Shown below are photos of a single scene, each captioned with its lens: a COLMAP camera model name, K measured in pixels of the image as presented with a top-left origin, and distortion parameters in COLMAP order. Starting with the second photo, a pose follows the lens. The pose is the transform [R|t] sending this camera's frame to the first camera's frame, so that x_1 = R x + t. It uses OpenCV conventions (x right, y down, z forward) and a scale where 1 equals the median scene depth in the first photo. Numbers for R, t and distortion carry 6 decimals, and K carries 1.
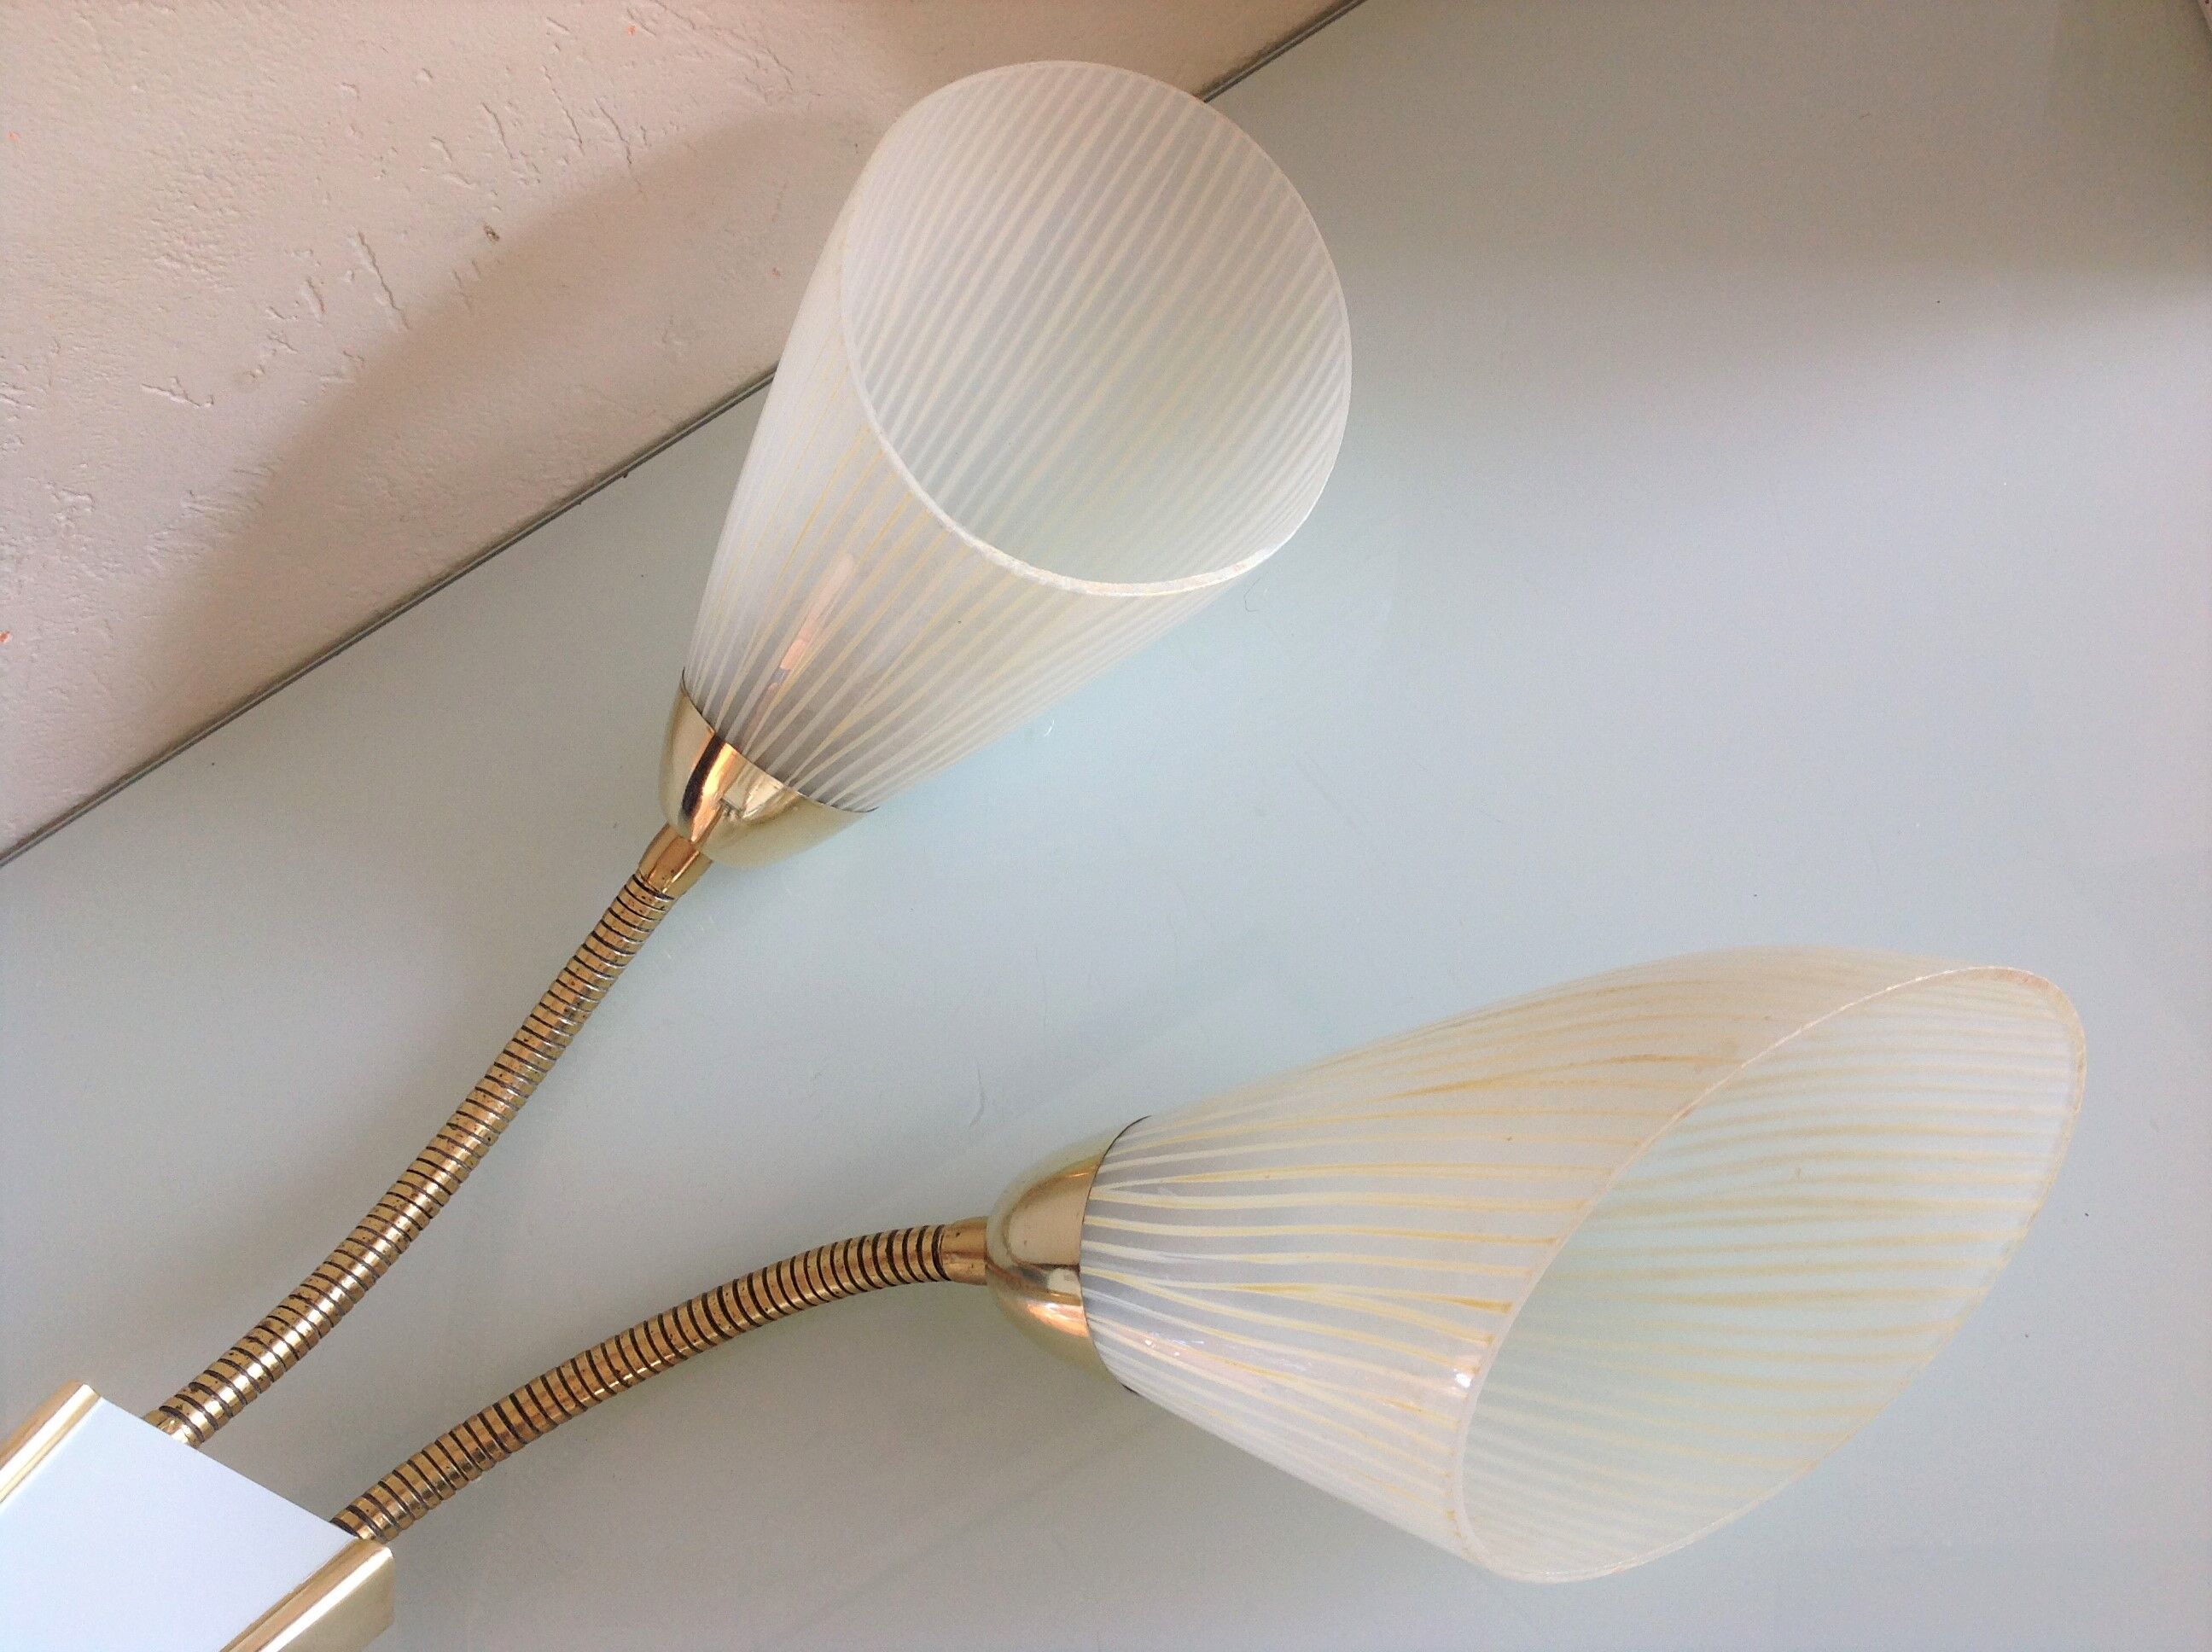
lens RADIAL K [[2200.7, 0, 1106.0], [0, 2200.7, 826.0], [0, 0, 1]] dist [0.123847, -0.288380]
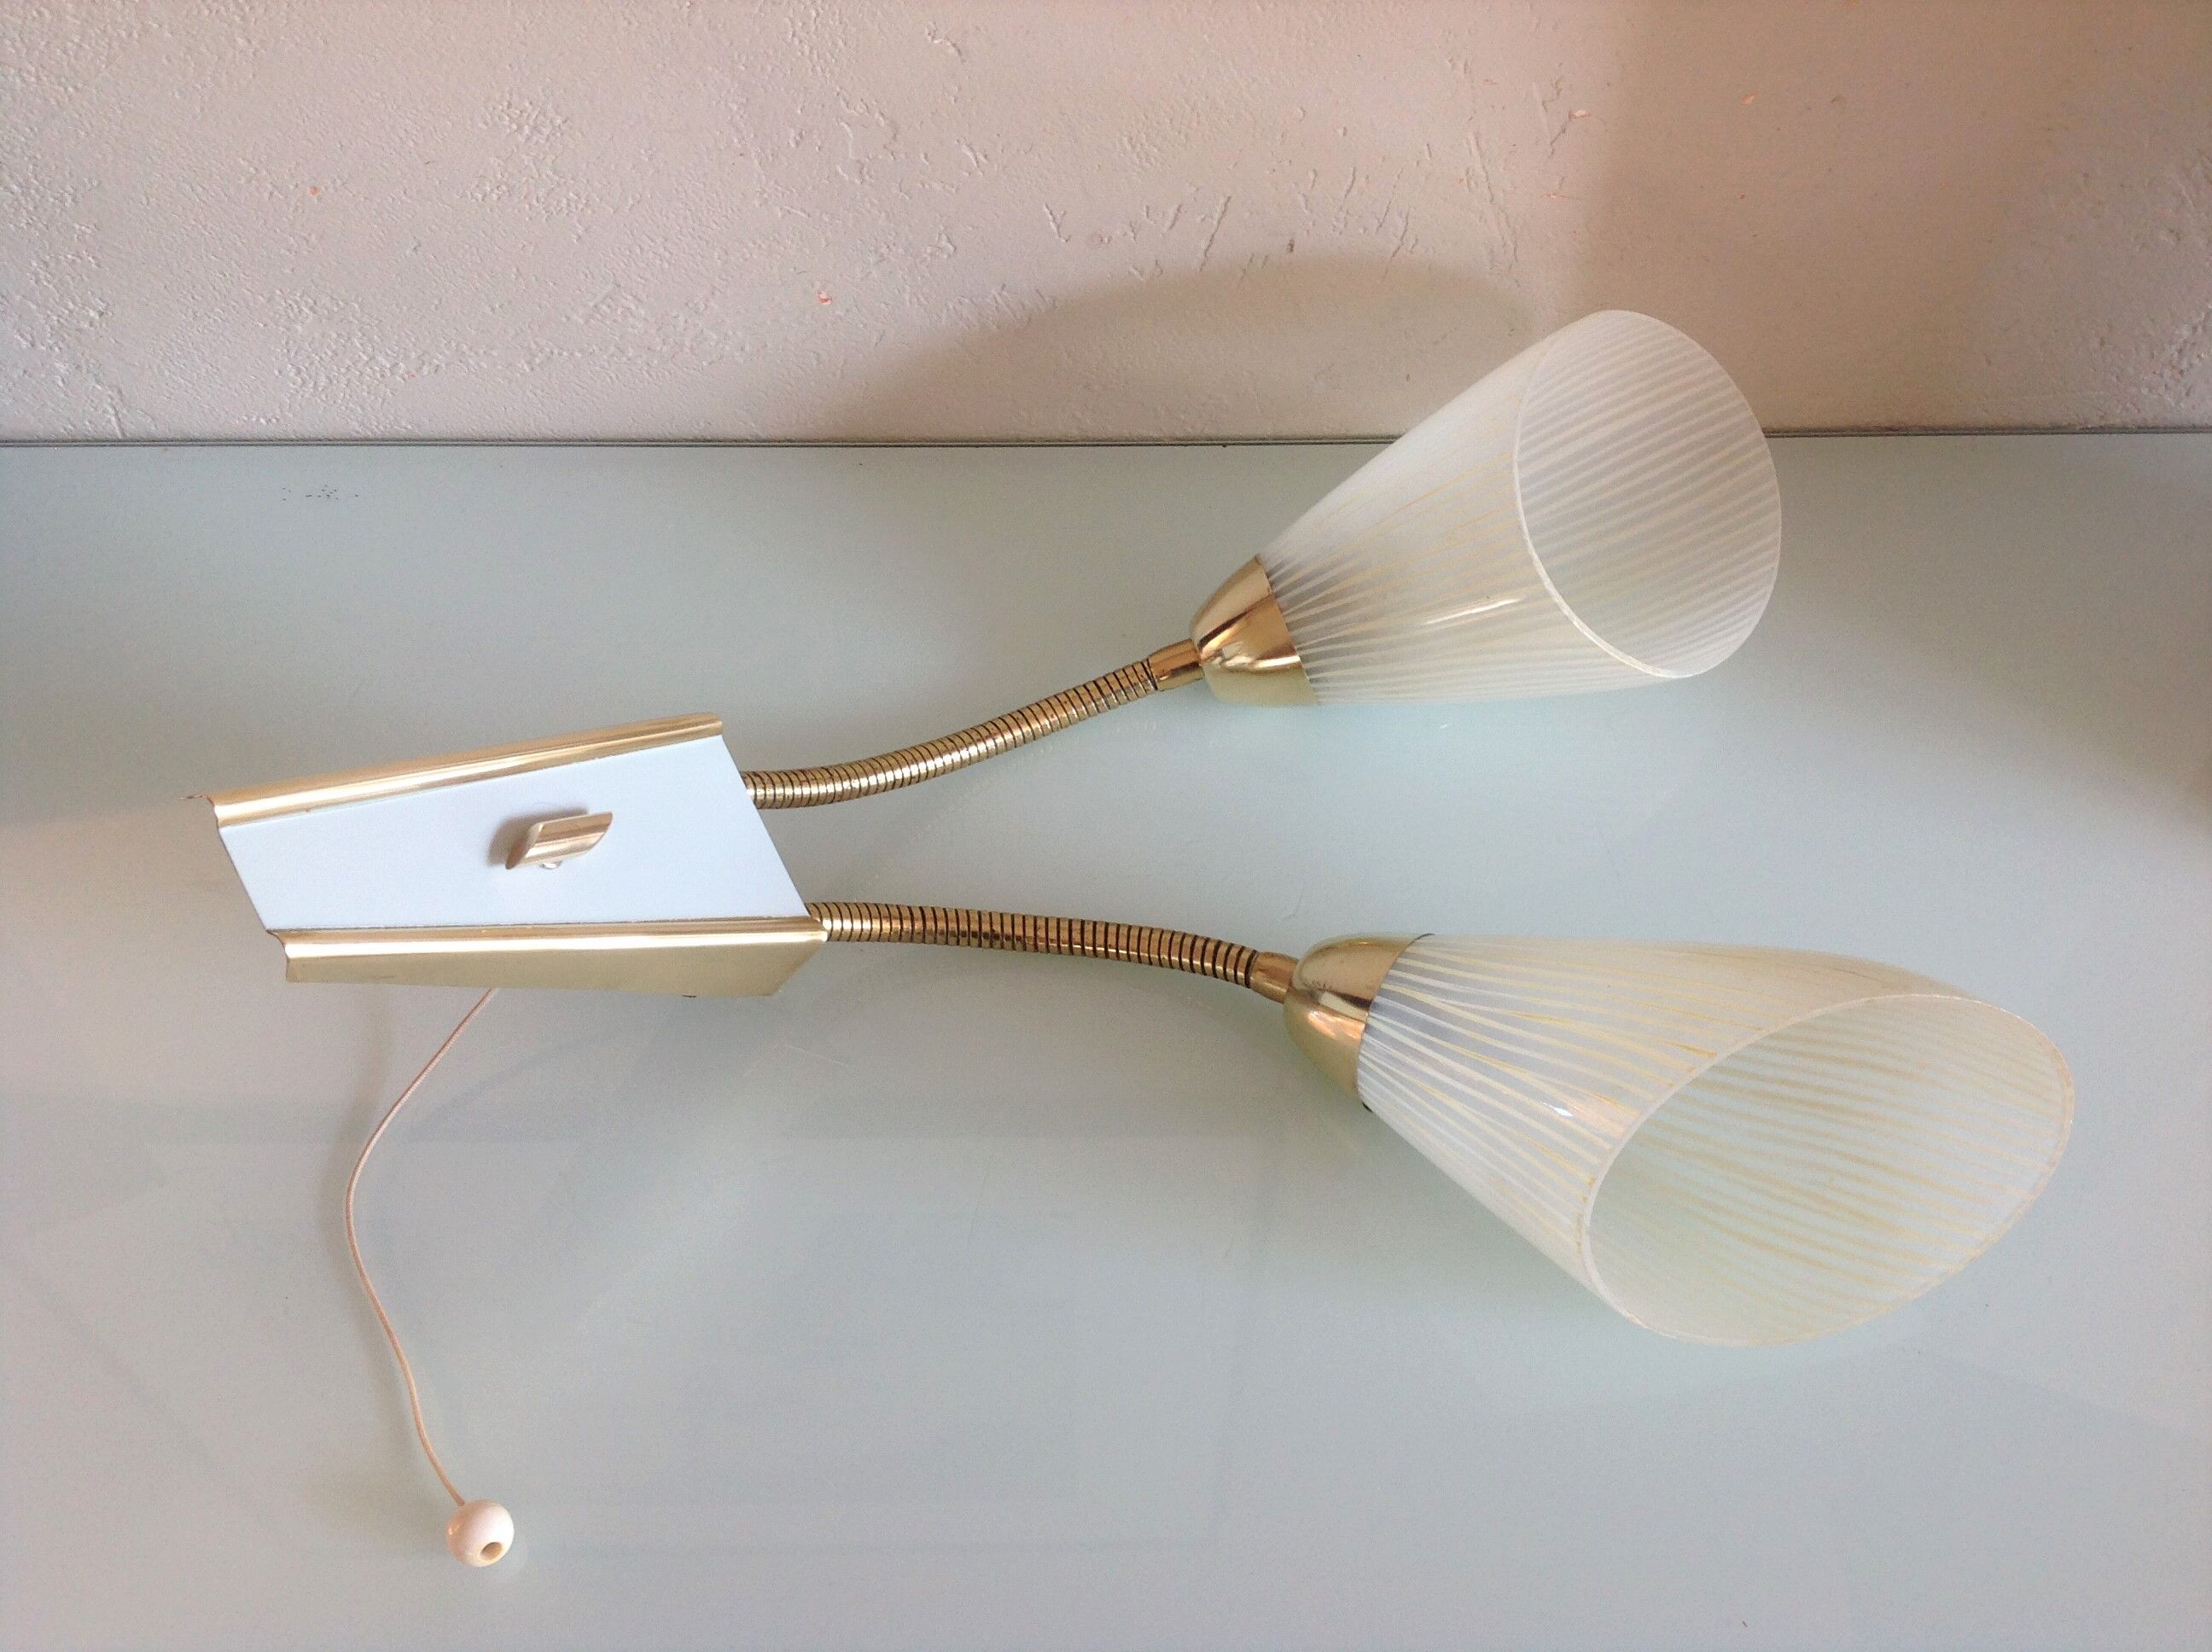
lens RADIAL K [[2200.7, 0, 1106.0], [0, 2200.7, 826.0], [0, 0, 1]] dist [0.123847, -0.288380]
pose [[0.858168, 0.513330, 0.006309, -0.197187], [-0.502687, 0.842744, -0.192582, 0.410906], [-0.104175, 0.162096, 0.981261, -0.373896]]
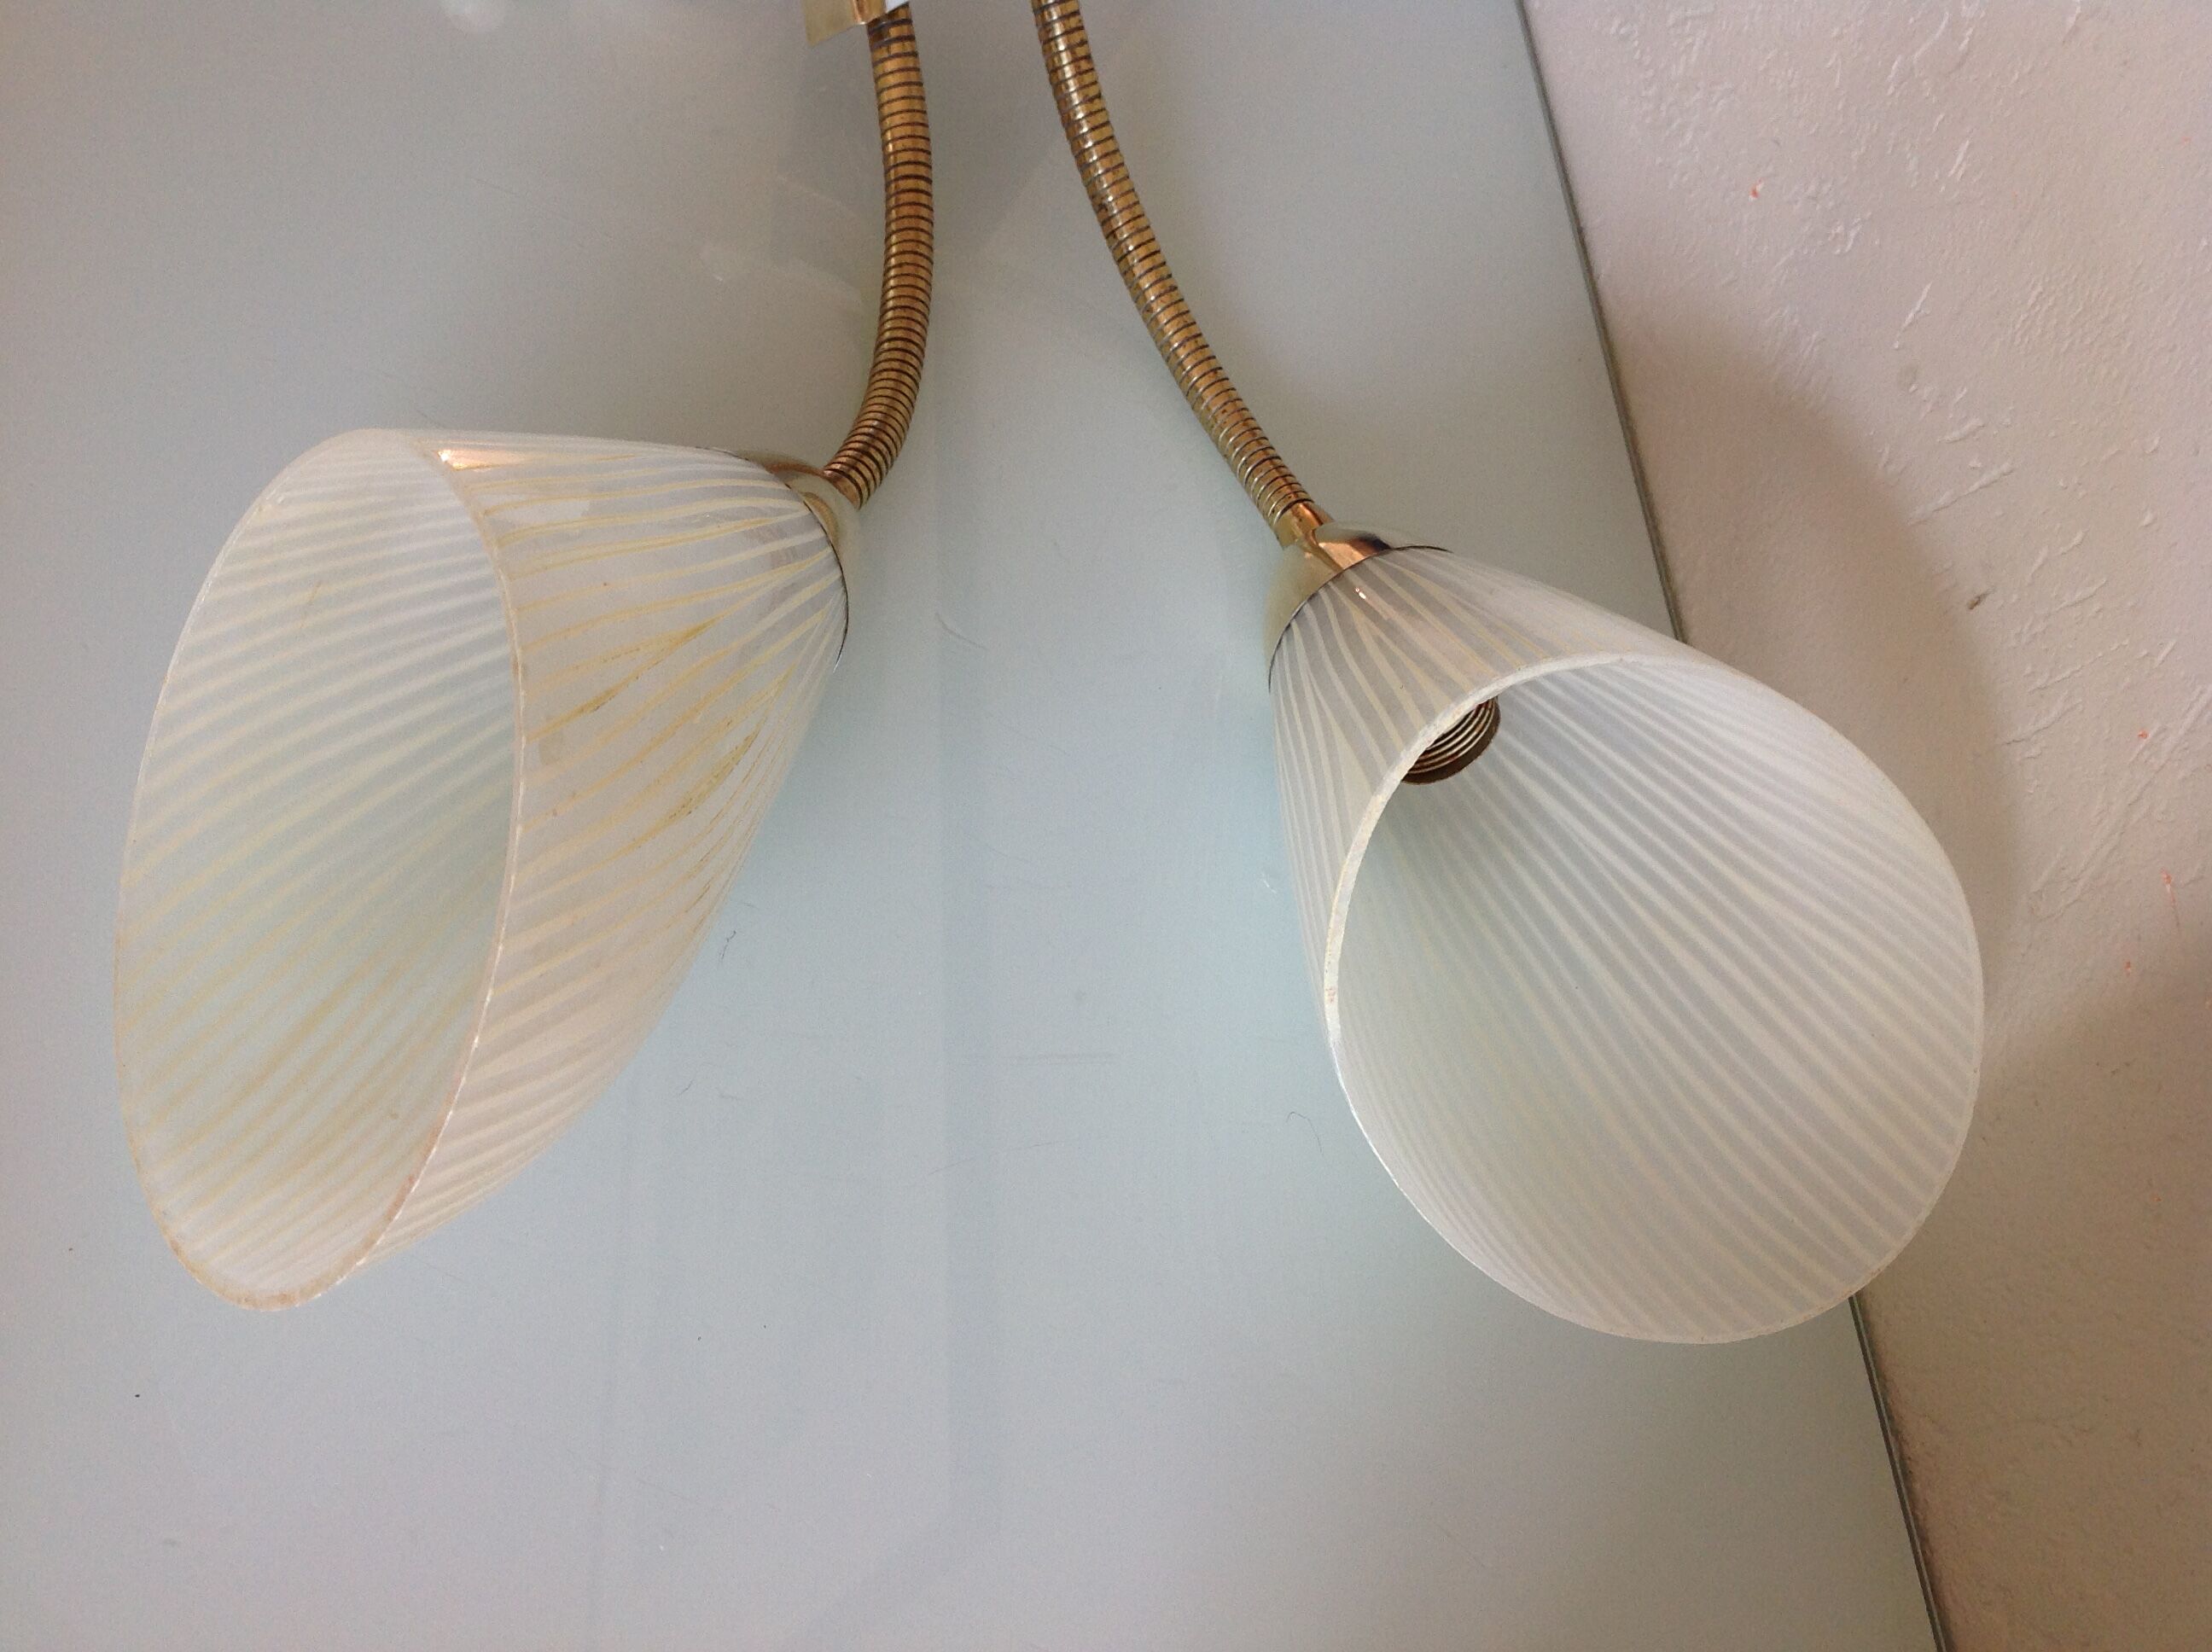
lens RADIAL K [[2179.3, 0, 1088.1], [0, 2179.3, 788.2], [0, 0, 1]] dist [0.125288, -0.326466]
pose [[-0.465818, 0.785053, -0.408295, 0.368290], [-0.883381, -0.385718, 0.266195, -0.215320], [0.051491, 0.484679, 0.873175, 0.184745]]
